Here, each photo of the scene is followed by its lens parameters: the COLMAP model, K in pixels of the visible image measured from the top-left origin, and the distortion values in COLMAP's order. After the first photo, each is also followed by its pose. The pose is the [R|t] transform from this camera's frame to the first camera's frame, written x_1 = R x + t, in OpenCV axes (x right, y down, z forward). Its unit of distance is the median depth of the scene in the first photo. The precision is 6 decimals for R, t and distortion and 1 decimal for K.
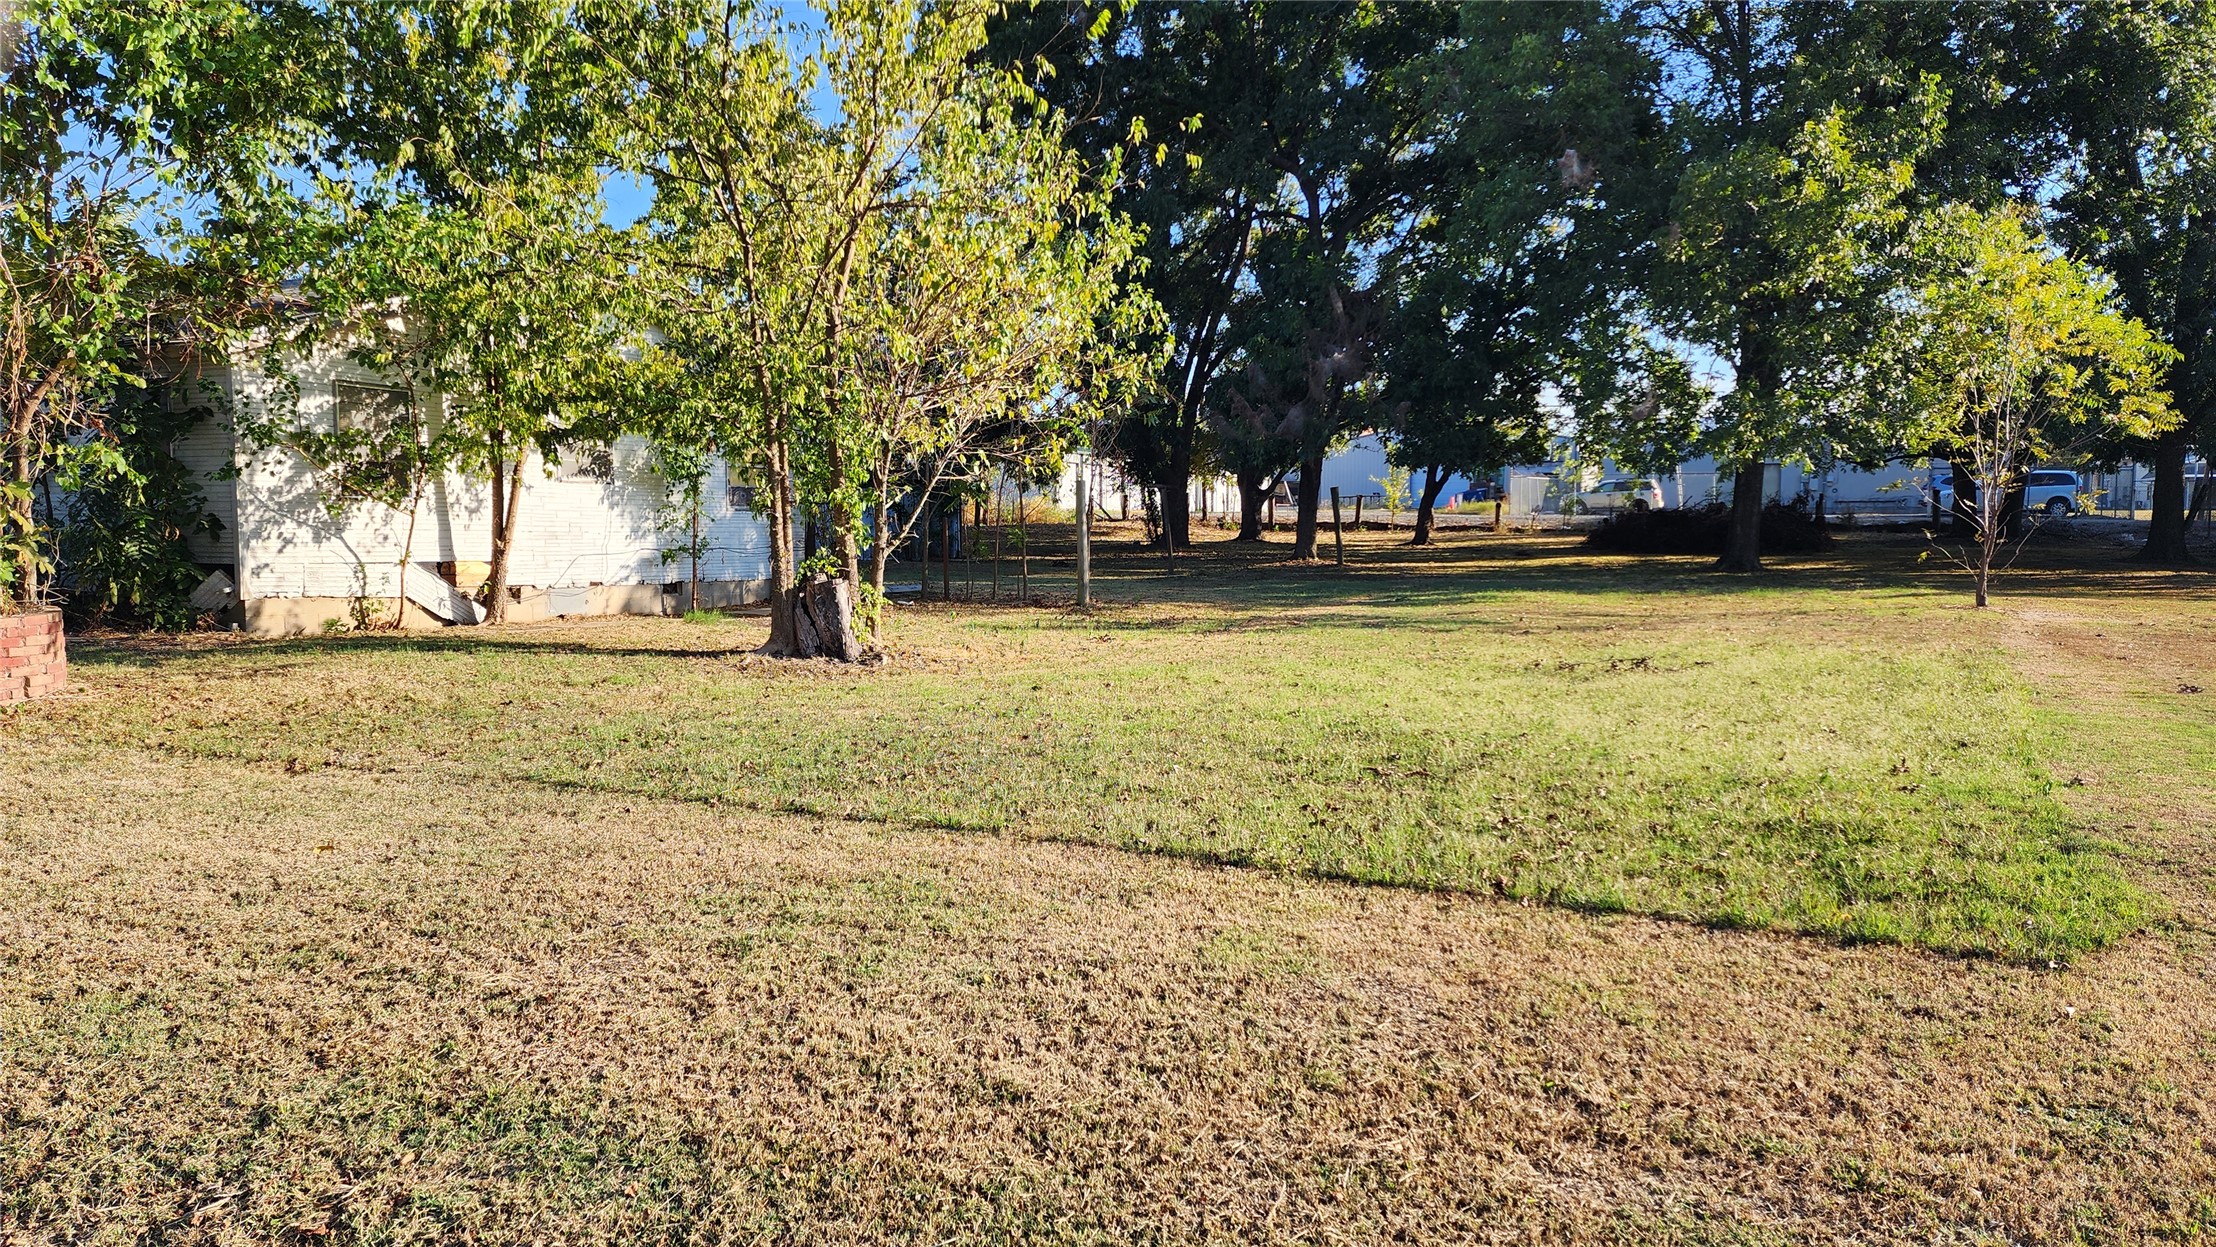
lens RADIAL K [[1488.2, 0, 1126.8], [0, 1488.2, 633.2], [0, 0, 1]] dist [0.071316, -0.064007]
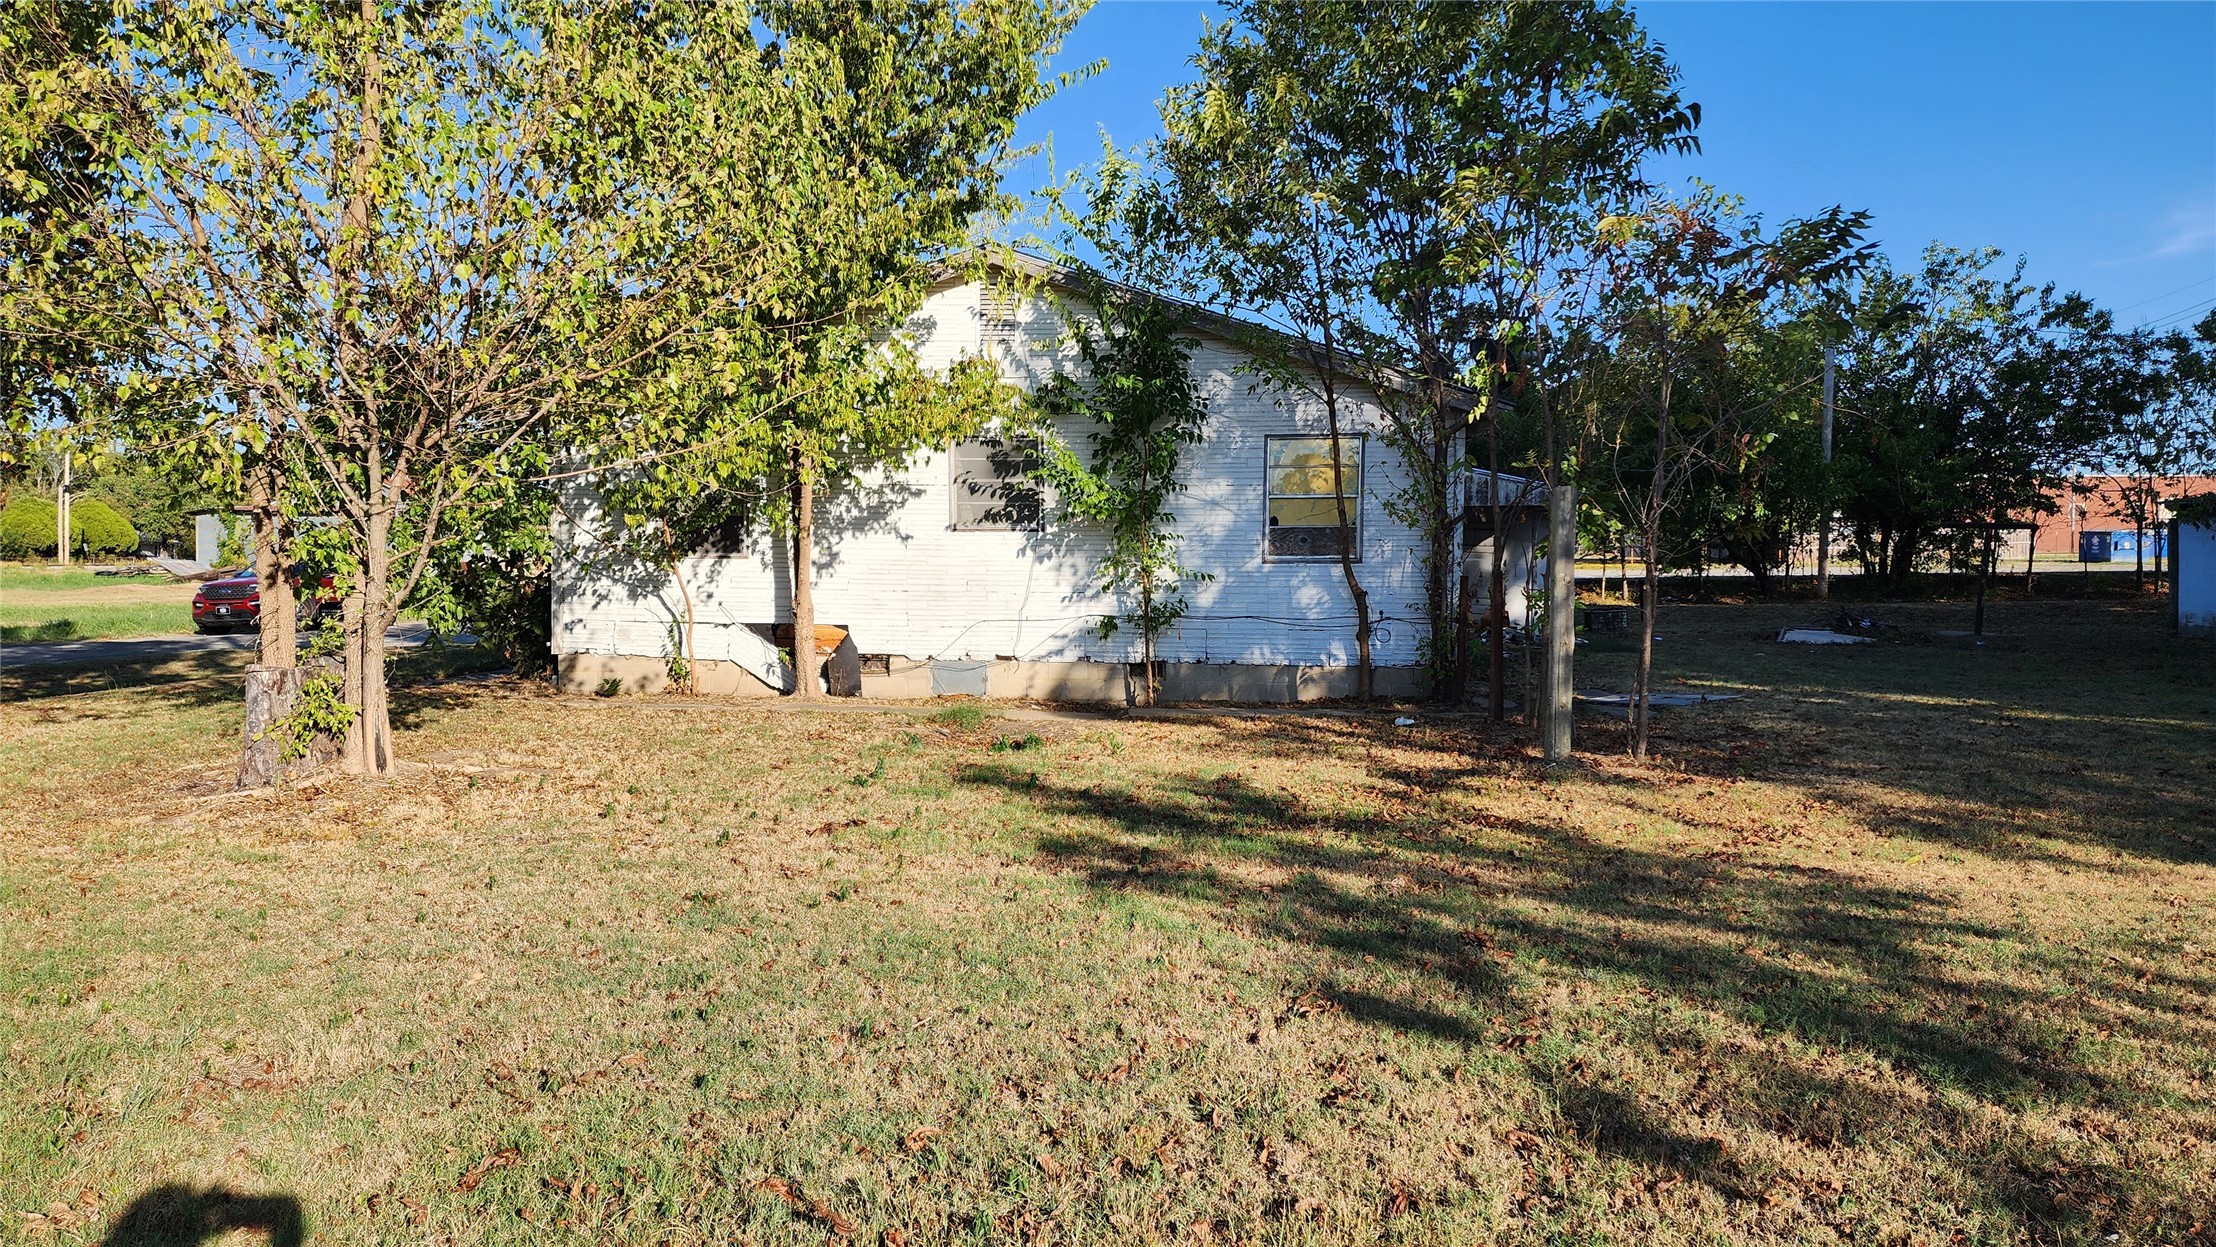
lens RADIAL K [[1488.2, 0, 1115.6], [0, 1488.2, 607.8], [0, 0, 1]] dist [0.071316, -0.064007]
pose [[0.324040, 0.022947, -0.945765, 0.449716], [-0.070801, 0.997490, -0.000056, -0.071141], [0.943390, 0.066980, 0.324852, 0.907237]]
